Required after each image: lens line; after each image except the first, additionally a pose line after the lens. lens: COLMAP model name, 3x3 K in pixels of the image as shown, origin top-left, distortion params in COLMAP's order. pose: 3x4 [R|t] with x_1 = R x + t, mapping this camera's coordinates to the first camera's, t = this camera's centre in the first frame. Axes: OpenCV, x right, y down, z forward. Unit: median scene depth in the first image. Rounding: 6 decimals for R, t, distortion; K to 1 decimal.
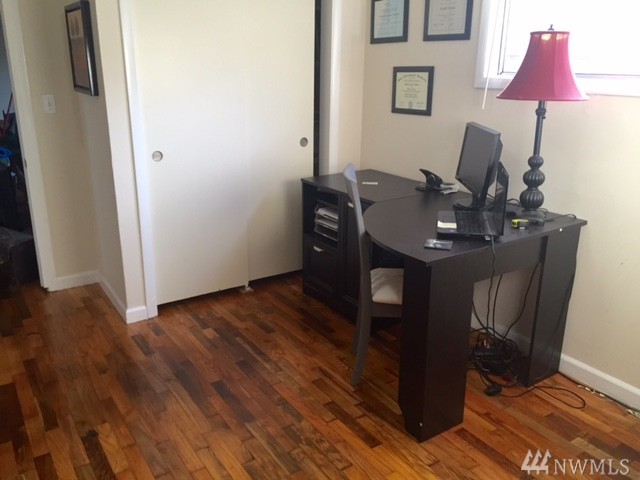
lens RADIAL K [[545.5, 0, 320.0], [0, 545.5, 240.0], [0, 0, 1]] dist [0.081368, -0.108435]
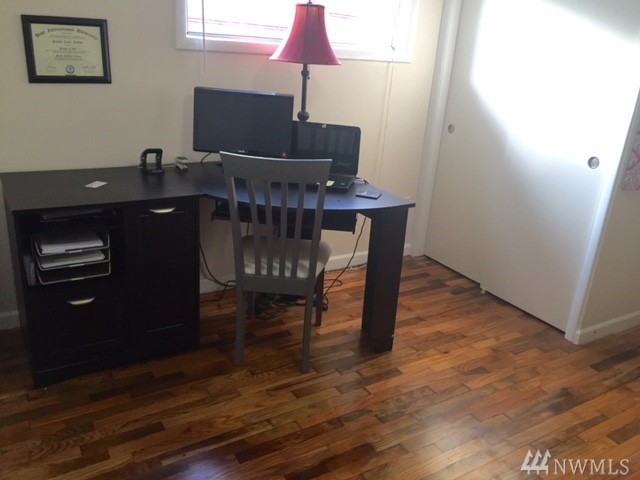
lens RADIAL K [[545.5, 0, 320.0], [0, 545.5, 240.0], [0, 0, 1]] dist [0.081368, -0.108435]
pose [[0.047520, -0.358450, 0.932339, -0.656438], [0.239205, 0.910317, 0.337791, -0.232952], [-0.969806, 0.206969, 0.129001, 0.697155]]
